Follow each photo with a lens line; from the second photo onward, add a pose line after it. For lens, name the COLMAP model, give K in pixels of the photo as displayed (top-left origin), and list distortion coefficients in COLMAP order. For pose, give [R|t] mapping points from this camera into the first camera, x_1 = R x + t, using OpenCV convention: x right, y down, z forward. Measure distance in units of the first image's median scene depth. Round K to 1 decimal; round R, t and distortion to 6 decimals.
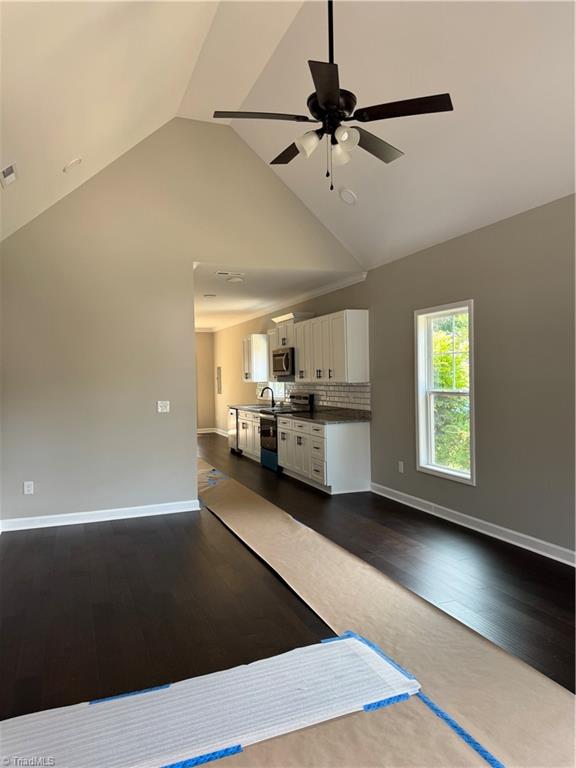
lens RADIAL K [[531.1, 0, 288.0], [0, 531.1, 384.0], [0, 0, 1]] dist [0.002483, -0.007579]
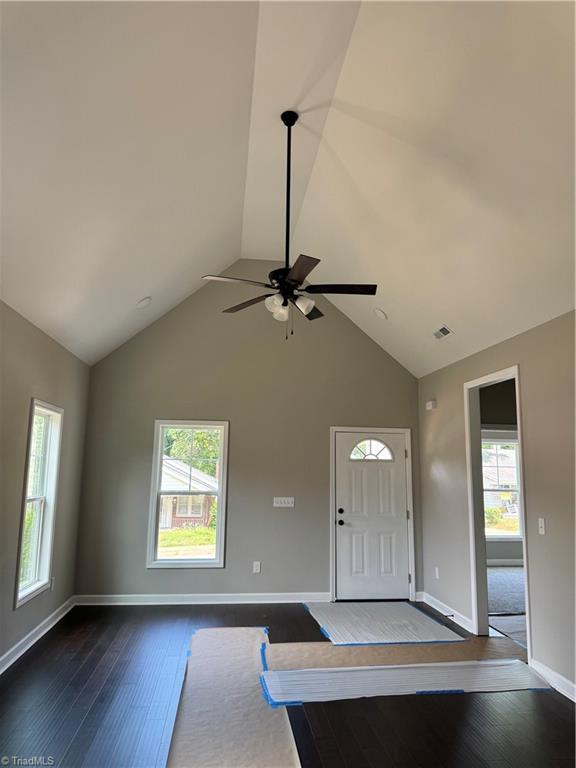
lens RADIAL K [[531.1, 0, 288.0], [0, 531.1, 384.0], [0, 0, 1]] dist [0.002483, -0.007579]
pose [[-0.964326, 0.050538, 0.259847, -0.277577], [0.012853, 0.989388, -0.144729, -0.074108], [-0.264404, -0.136226, -0.954742, 2.408526]]
